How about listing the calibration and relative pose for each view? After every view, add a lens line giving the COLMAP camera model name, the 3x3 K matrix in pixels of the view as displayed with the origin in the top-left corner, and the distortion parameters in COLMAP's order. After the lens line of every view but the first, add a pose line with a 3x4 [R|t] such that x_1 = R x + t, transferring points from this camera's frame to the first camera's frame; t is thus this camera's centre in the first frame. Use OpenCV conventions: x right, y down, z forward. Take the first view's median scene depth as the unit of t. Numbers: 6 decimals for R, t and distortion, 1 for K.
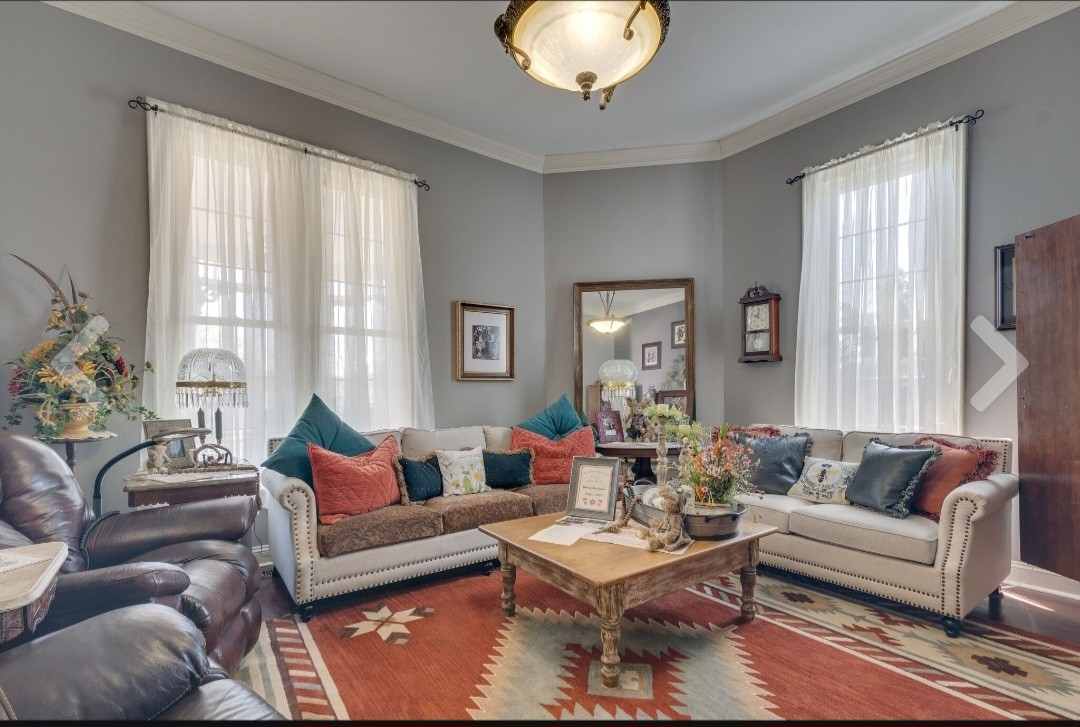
lens RADIAL K [[484.0, 0, 559.2], [0, 484.0, 393.5], [0, 0, 1]] dist [-0.001919, -0.000199]
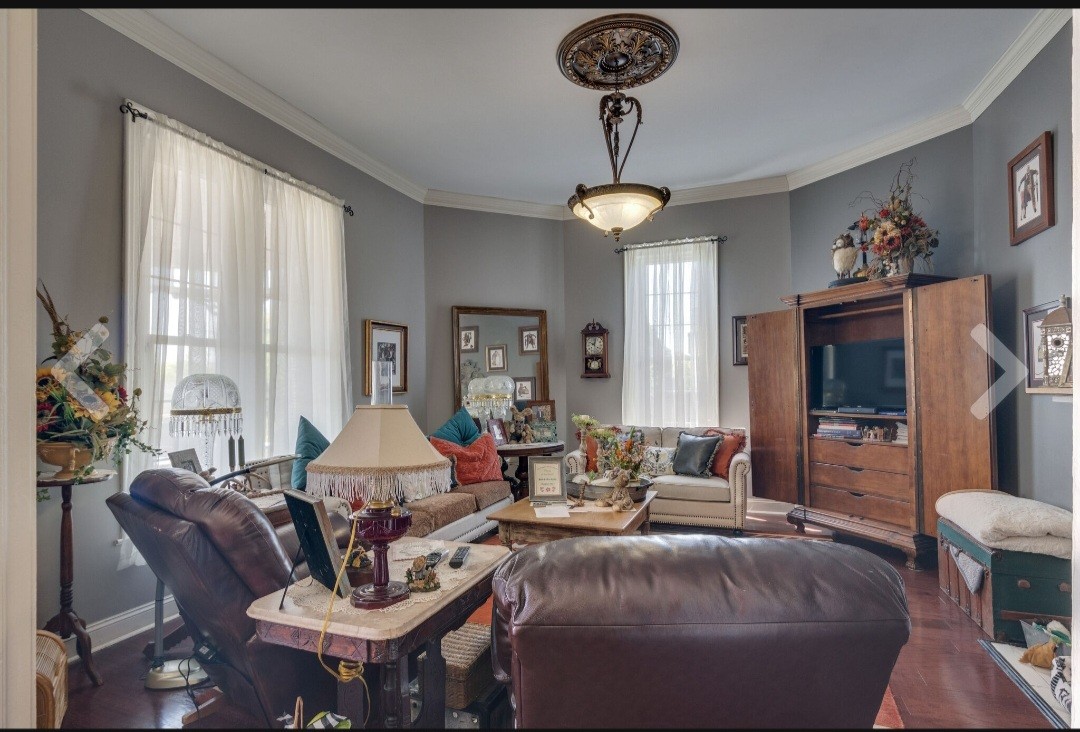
lens RADIAL K [[548.9, 0, 538.5], [0, 548.9, 368.8], [0, 0, 1]] dist [0.006199, -0.000394]
pose [[0.844197, 0.009714, 0.535945, -0.675515], [0.006017, 0.999601, -0.027595, -0.062809], [-0.535999, 0.026520, 0.843802, -0.256720]]
